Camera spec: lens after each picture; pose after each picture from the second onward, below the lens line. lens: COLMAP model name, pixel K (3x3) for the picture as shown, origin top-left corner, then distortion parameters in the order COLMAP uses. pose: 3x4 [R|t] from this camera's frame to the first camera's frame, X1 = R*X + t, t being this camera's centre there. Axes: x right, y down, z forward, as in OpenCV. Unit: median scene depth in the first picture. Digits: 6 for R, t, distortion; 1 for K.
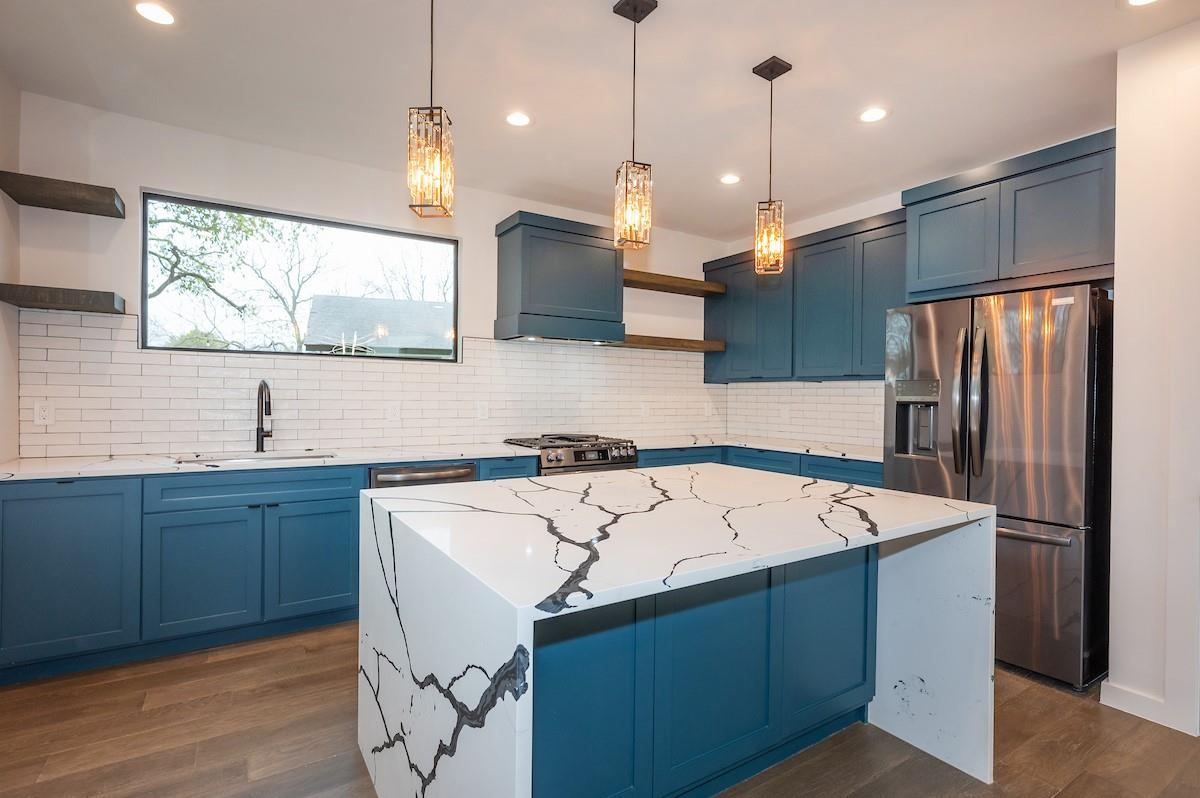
lens RADIAL K [[571.7, 0, 598.6], [0, 571.7, 387.3], [0, 0, 1]] dist [0.001220, 0.000786]
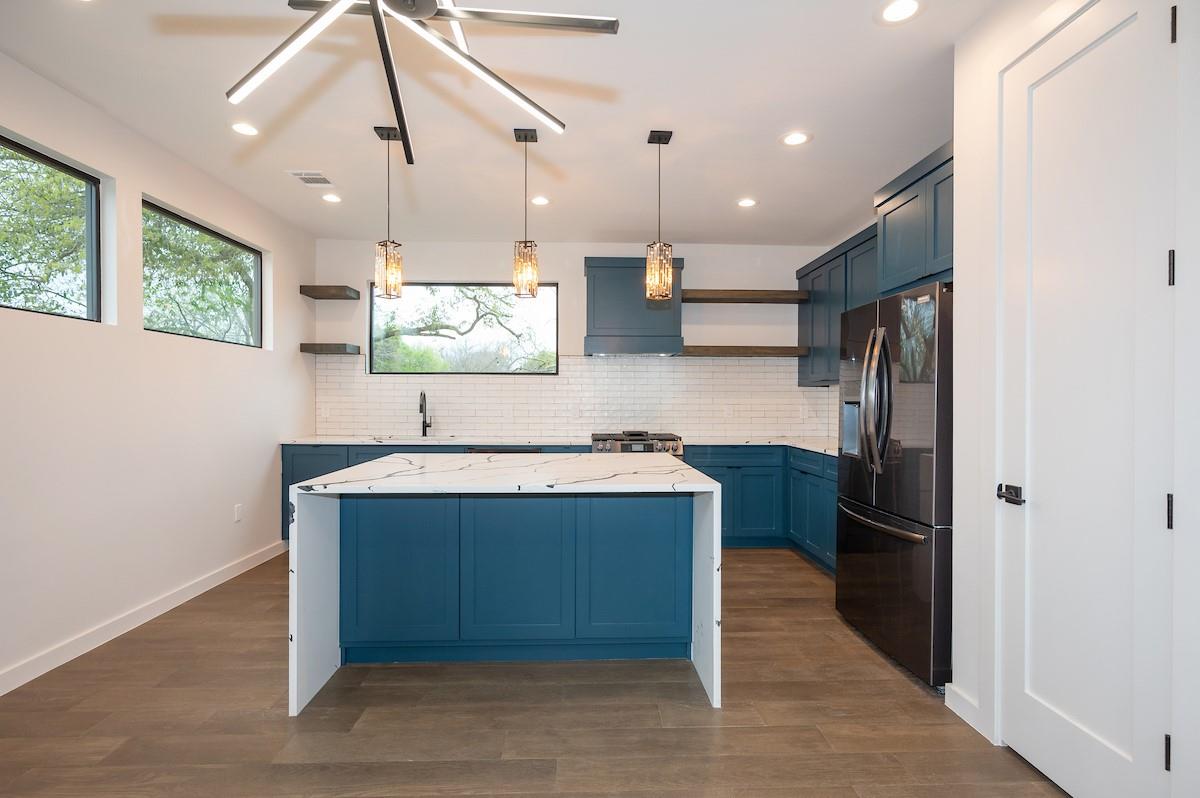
lens RADIAL K [[639.5, 0, 682.7], [0, 639.5, 396.0], [0, 0, 1]] dist [-0.000709, 0.000342]
pose [[0.858992, -0.011657, -0.511856, 0.820552], [0.013719, 0.999906, 0.000252, 0.009612], [0.511805, -0.007239, 0.859071, -0.135698]]
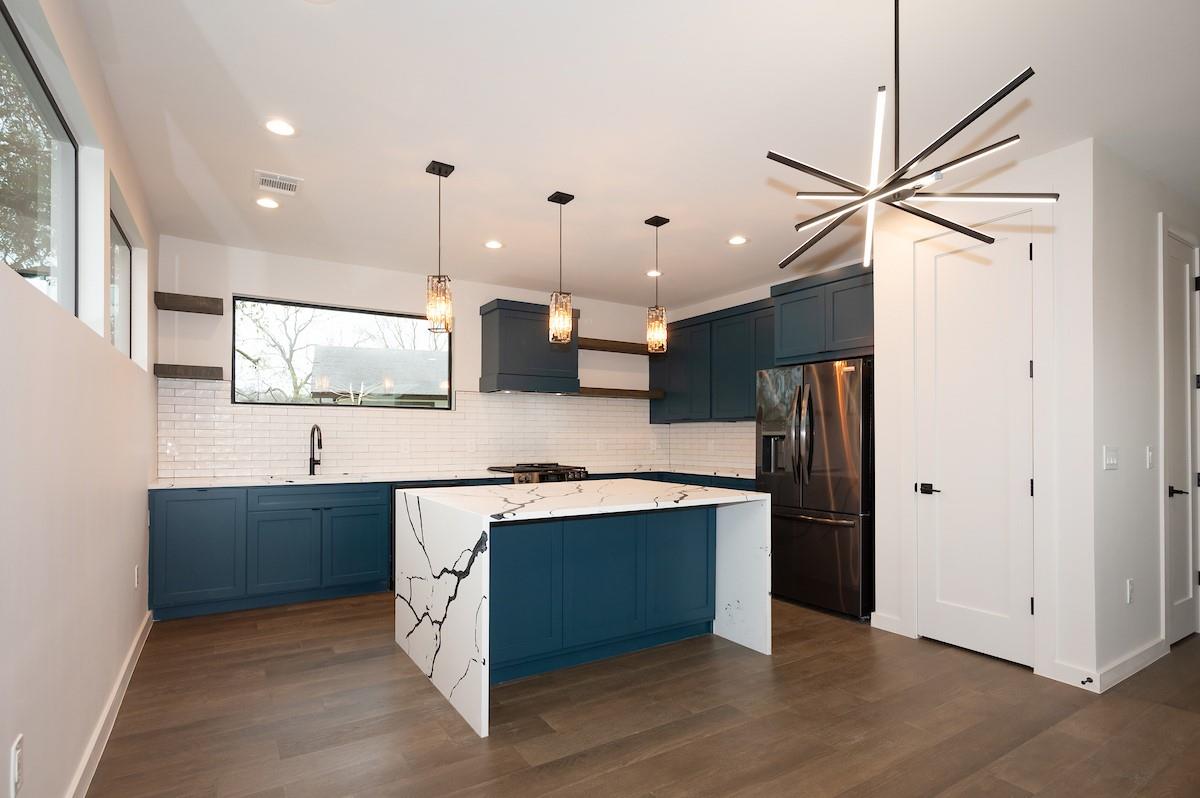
lens RADIAL K [[644.7, 0, 638.4], [0, 644.7, 422.8], [0, 0, 1]] dist [-0.000488, 0.000029]
pose [[0.998737, -0.008465, 0.049531, 0.123335], [0.008913, 0.999921, -0.008842, 0.004337], [-0.049453, 0.009272, 0.998733, -0.566732]]
